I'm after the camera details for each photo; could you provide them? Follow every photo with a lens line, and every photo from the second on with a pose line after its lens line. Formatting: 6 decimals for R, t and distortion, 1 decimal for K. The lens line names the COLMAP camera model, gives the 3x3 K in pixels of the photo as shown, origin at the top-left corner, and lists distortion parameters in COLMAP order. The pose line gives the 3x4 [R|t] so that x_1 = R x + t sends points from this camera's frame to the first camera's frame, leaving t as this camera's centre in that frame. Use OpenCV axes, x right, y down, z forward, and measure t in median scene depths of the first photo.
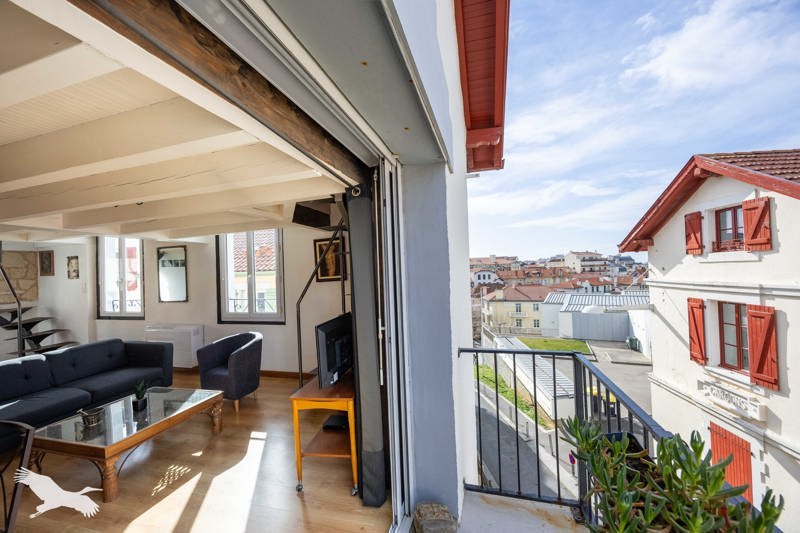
lens RADIAL K [[318.3, 0, 400.0], [0, 318.3, 266.5], [0, 0, 1]] dist [-0.000469, -0.000021]
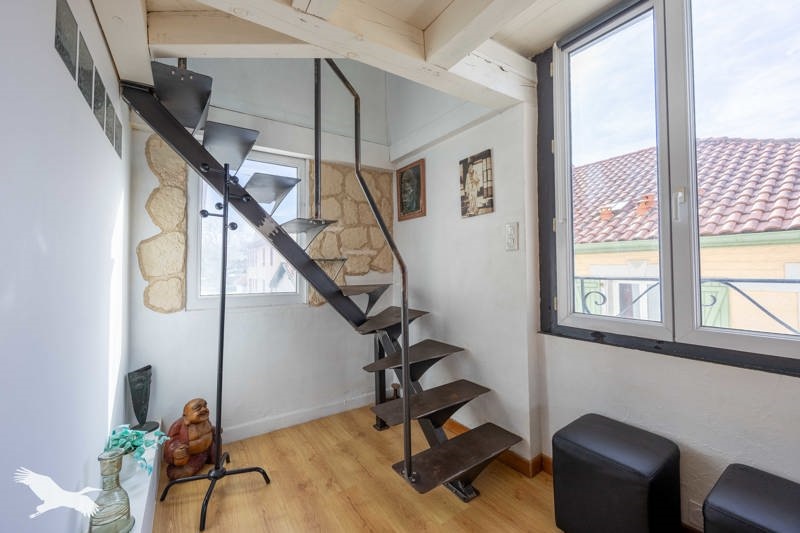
lens RADIAL K [[326.3, 0, 379.4], [0, 326.3, 266.9], [0, 0, 1]] dist [-0.000649, -0.000036]
pose [[0.743510, 0.023091, -0.668326, -0.852316], [-0.002362, 0.999488, 0.031905, 0.087511], [0.668721, -0.022143, 0.743184, 0.635689]]
